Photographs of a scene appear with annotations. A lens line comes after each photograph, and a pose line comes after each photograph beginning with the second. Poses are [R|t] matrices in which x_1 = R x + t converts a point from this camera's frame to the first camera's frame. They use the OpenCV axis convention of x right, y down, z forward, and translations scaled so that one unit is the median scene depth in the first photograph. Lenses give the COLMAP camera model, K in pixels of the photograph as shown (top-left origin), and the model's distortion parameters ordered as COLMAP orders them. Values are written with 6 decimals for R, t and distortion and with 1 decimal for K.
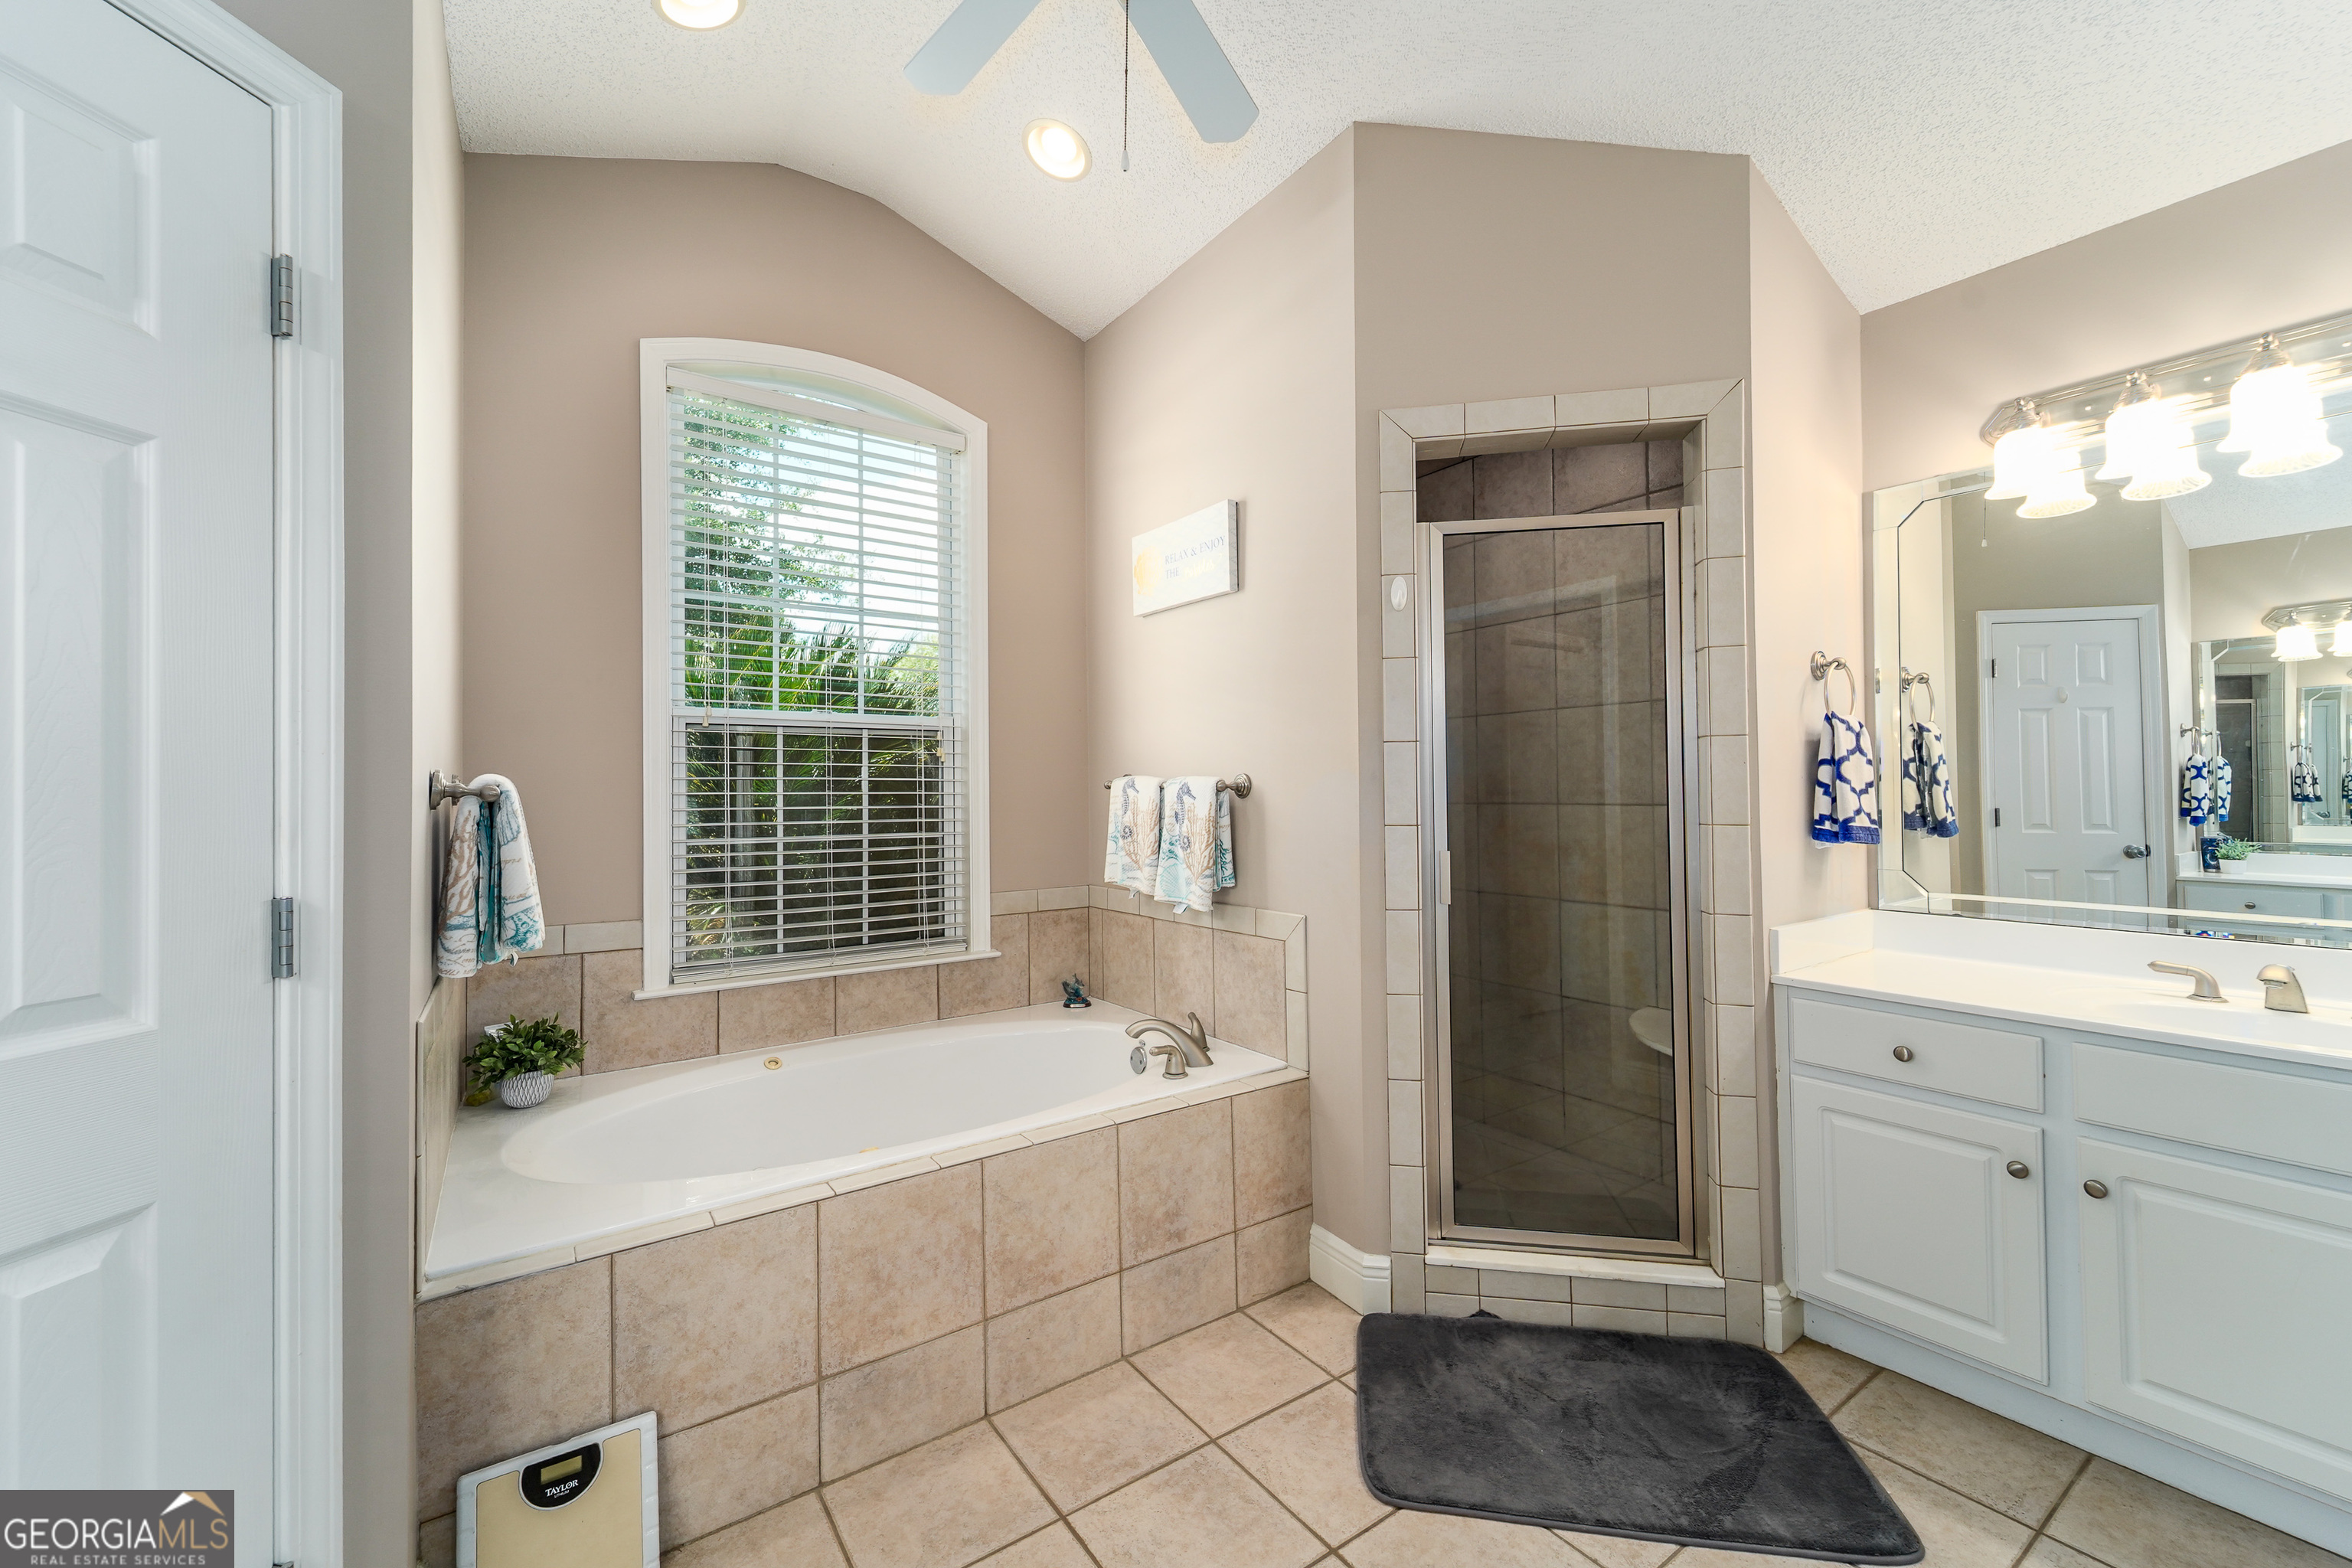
lens RADIAL K [[936.1, 0, 1177.1], [0, 936.1, 772.6], [0, 0, 1]] dist [0.008386, -0.003738]
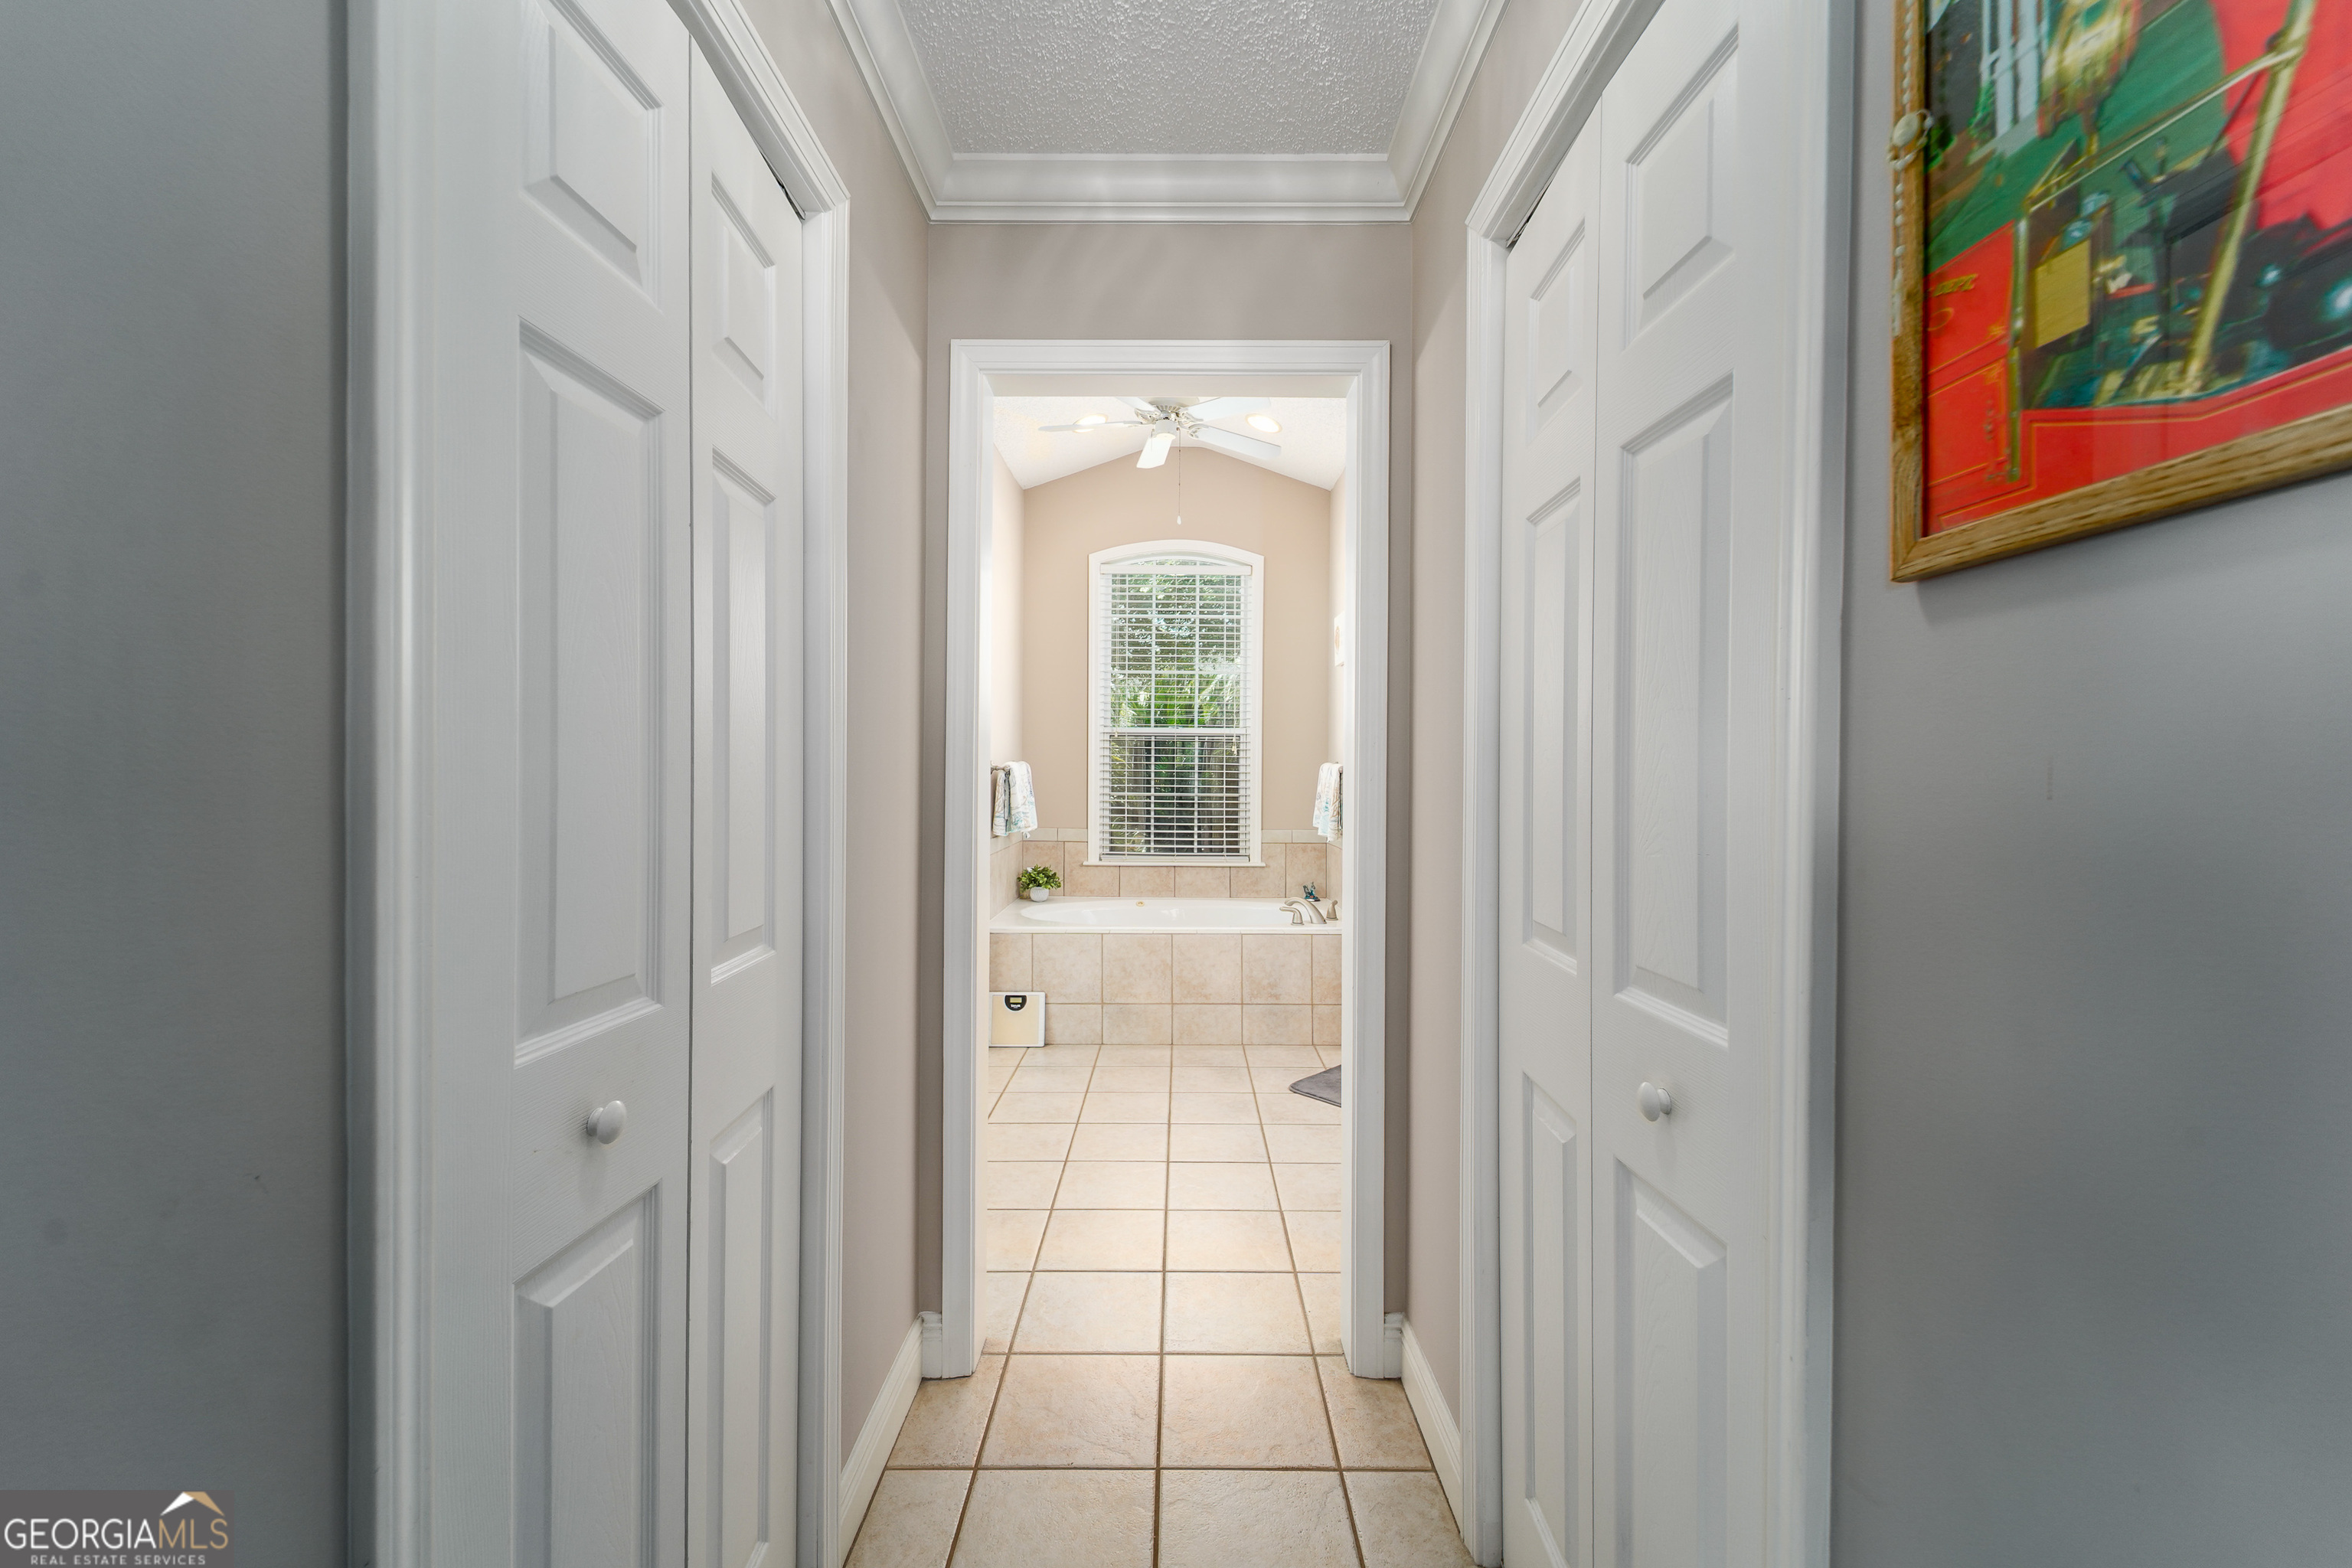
lens RADIAL K [[936.1, 0, 1175.3], [0, 936.1, 776.6], [0, 0, 1]] dist [0.008386, -0.003738]
pose [[0.815910, 0.018682, -0.577877, 0.929176], [-0.003596, 0.999623, 0.027238, -0.023319], [0.578168, -0.020146, 0.815669, -0.703218]]
